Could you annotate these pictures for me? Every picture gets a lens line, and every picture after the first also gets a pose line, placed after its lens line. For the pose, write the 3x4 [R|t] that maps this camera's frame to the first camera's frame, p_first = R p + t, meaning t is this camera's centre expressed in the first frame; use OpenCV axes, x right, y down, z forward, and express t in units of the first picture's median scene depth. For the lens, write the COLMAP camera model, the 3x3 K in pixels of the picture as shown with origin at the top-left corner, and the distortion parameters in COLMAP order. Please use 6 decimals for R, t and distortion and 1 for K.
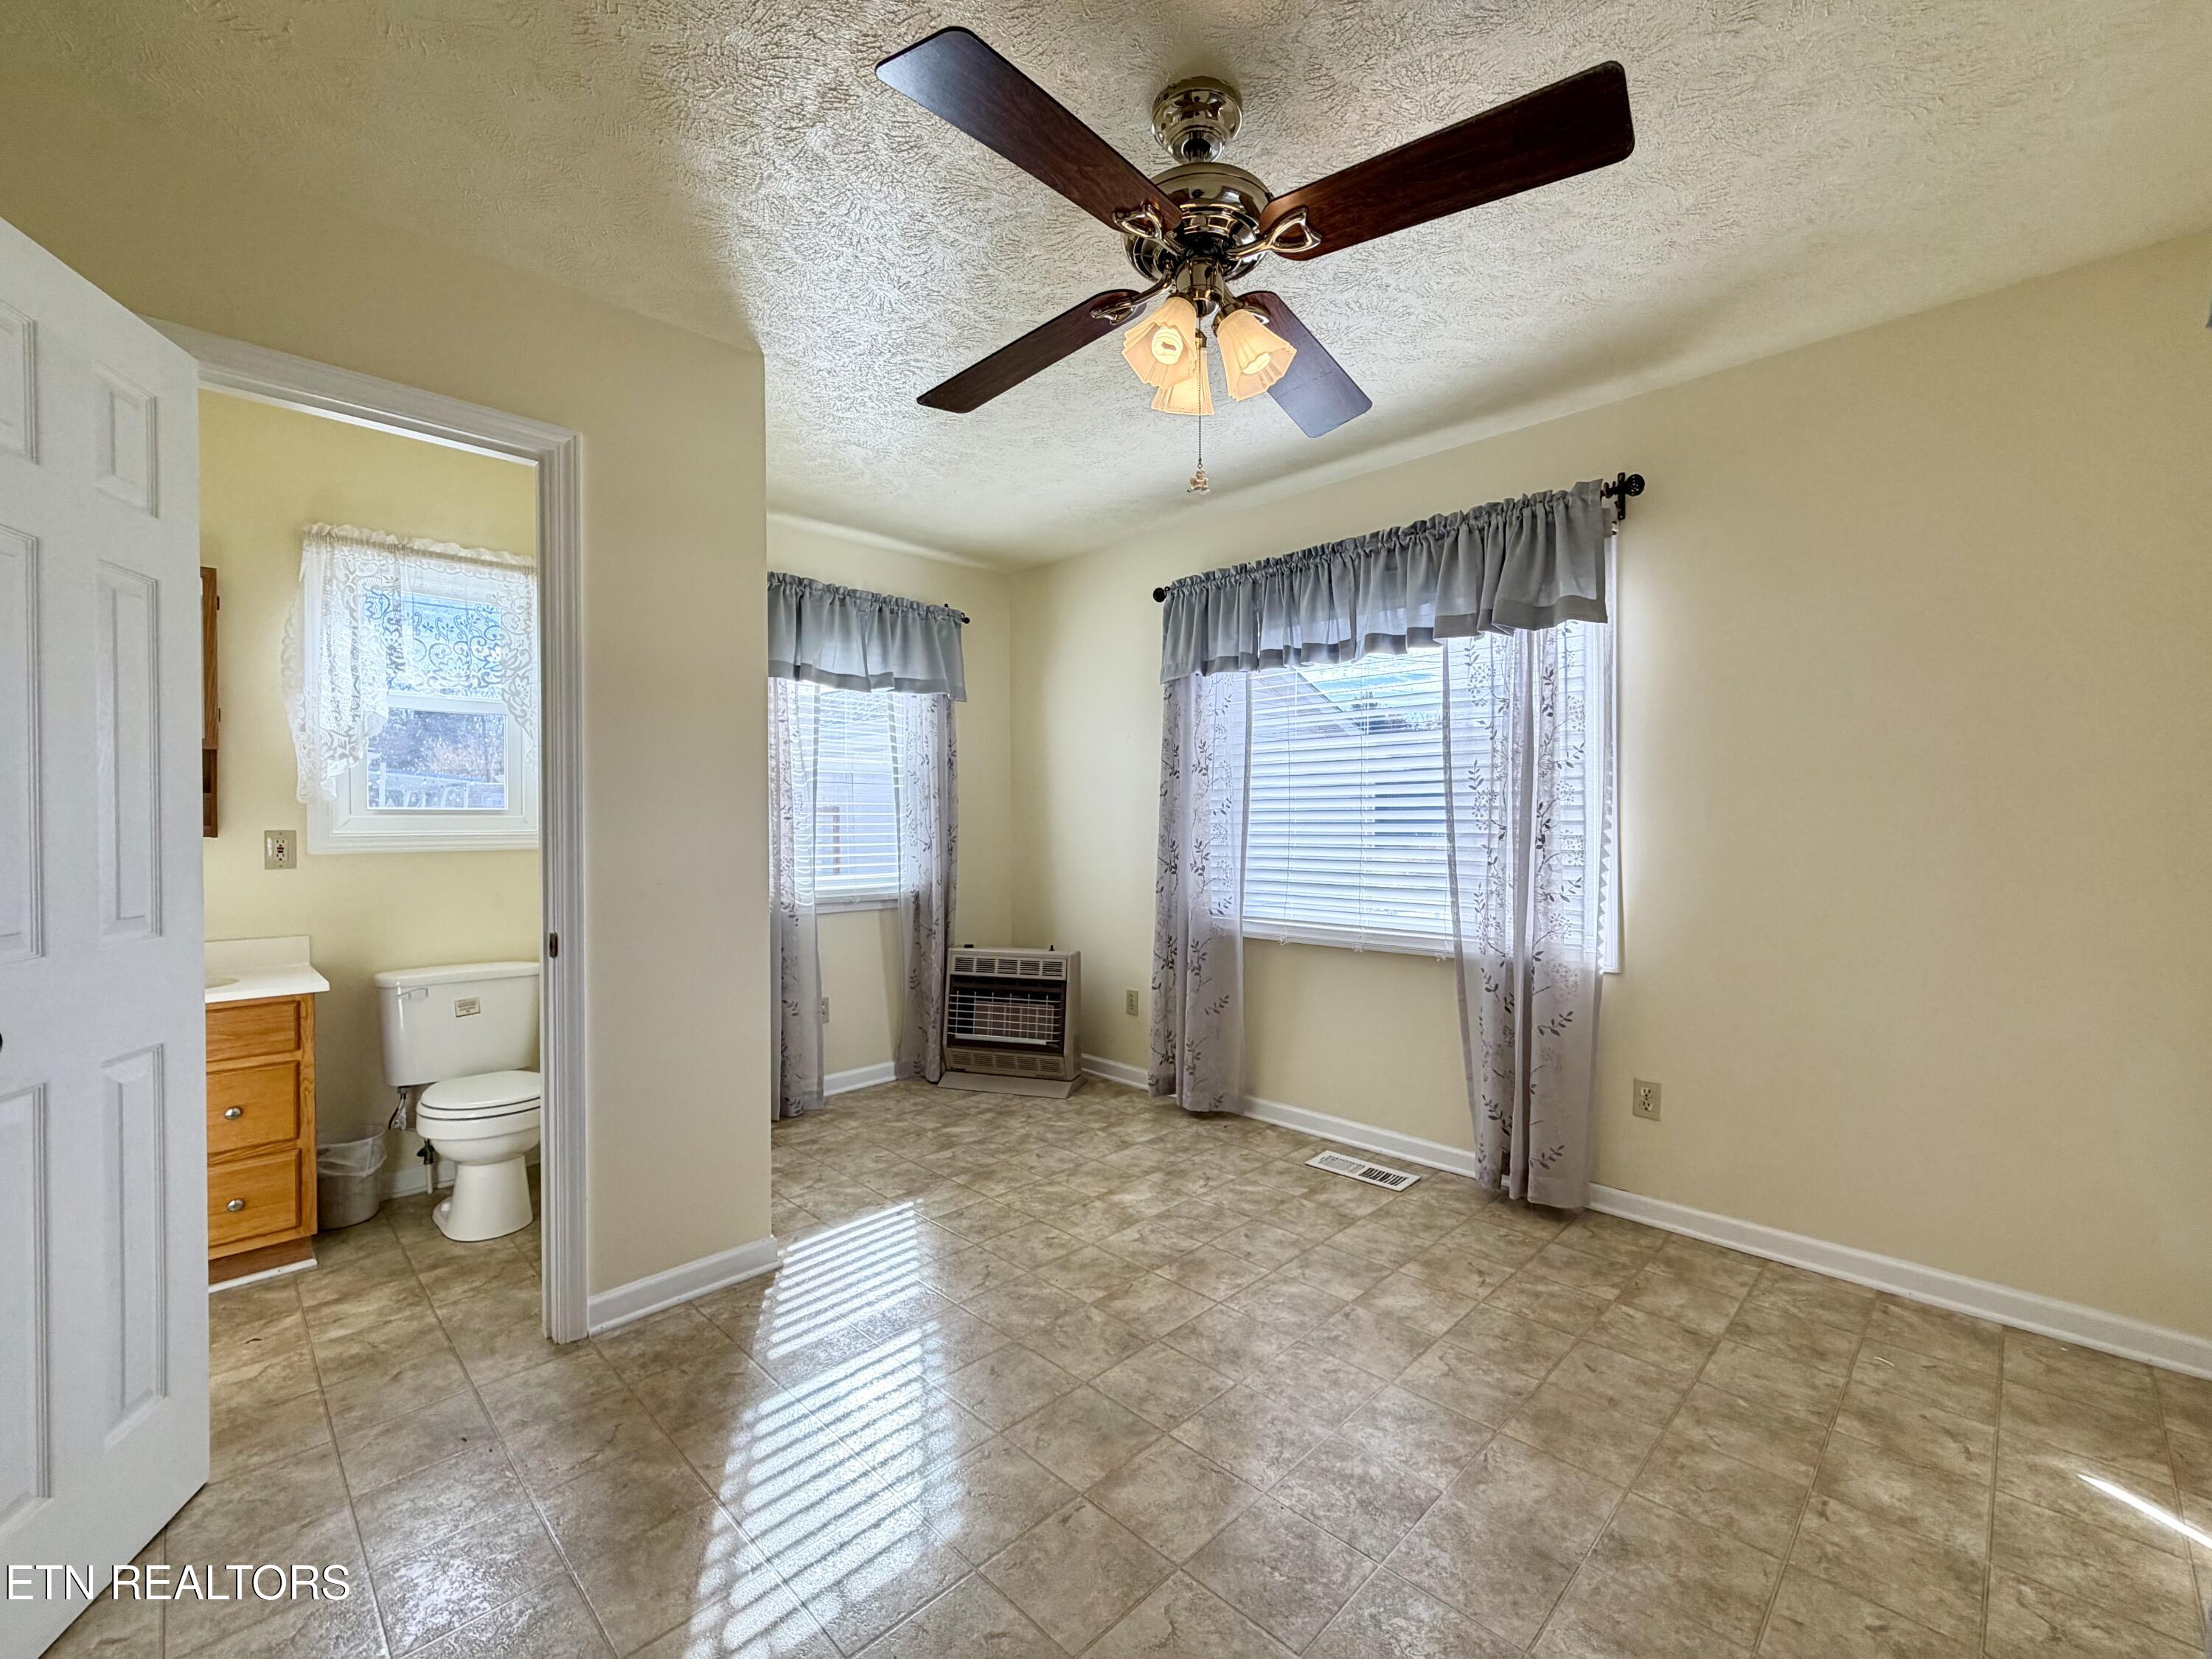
lens RADIAL K [[935.9, 0, 1106.0], [0, 935.9, 829.5], [0, 0, 1]] dist [0.000156, -0.000057]
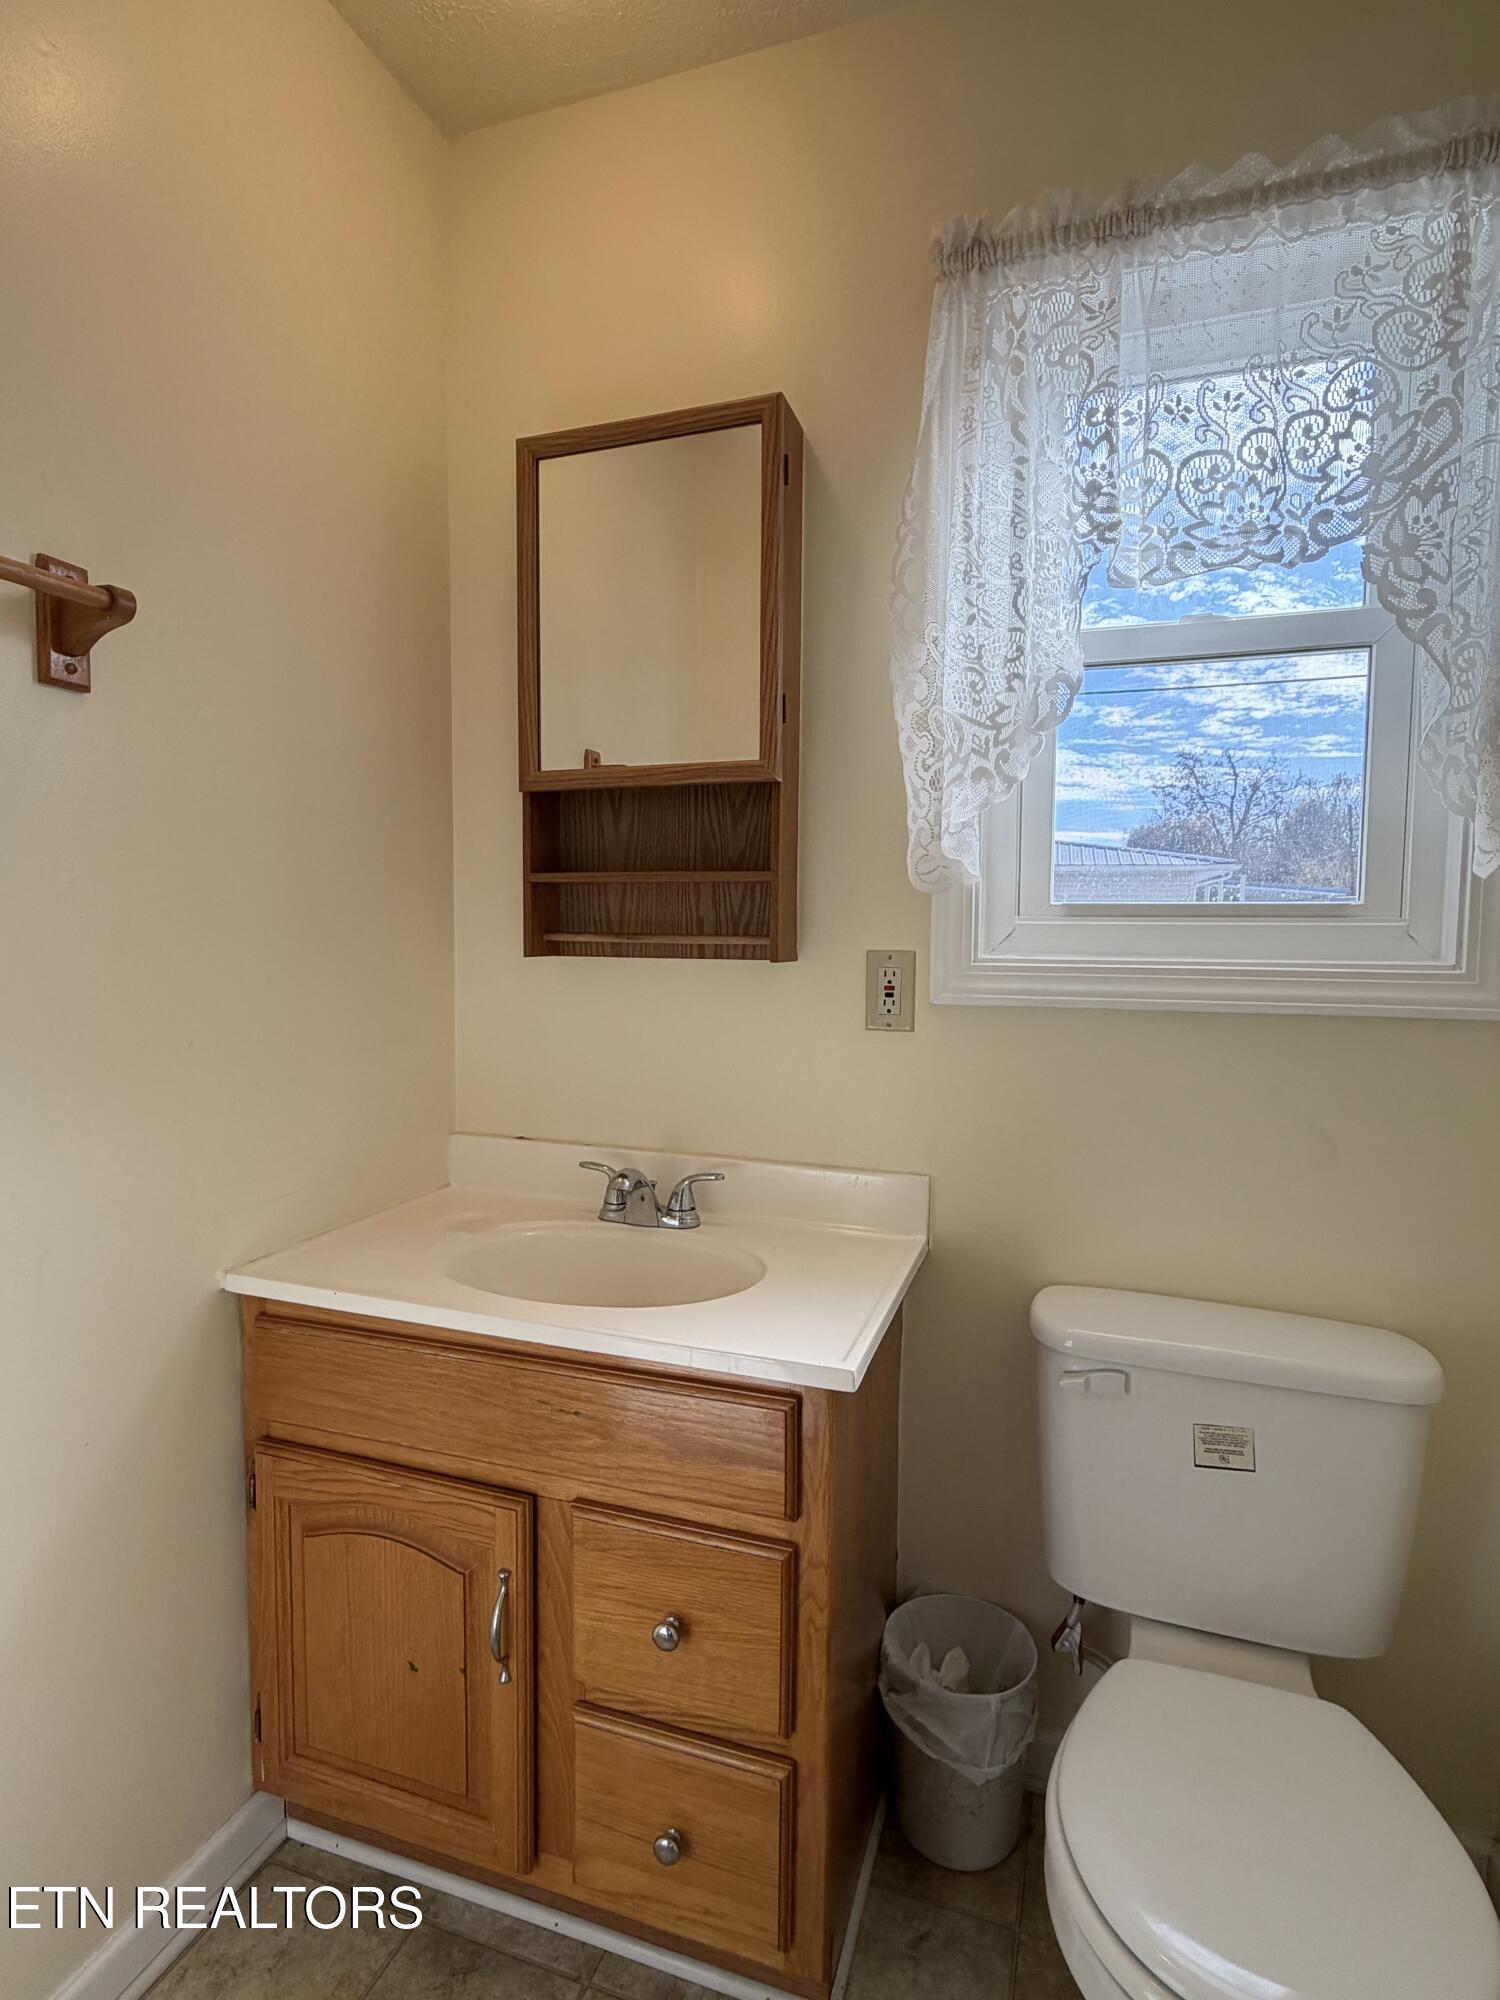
lens RADIAL K [[1005.5, 0, 750.0], [0, 1005.5, 1000.0], [0, 0, 1]] dist [0.000267, -0.001062]
pose [[0.431466, 0.060489, -0.900099, -0.444881], [-0.015774, 0.998103, 0.059514, -0.002914], [0.901992, -0.011481, 0.431601, 0.705495]]
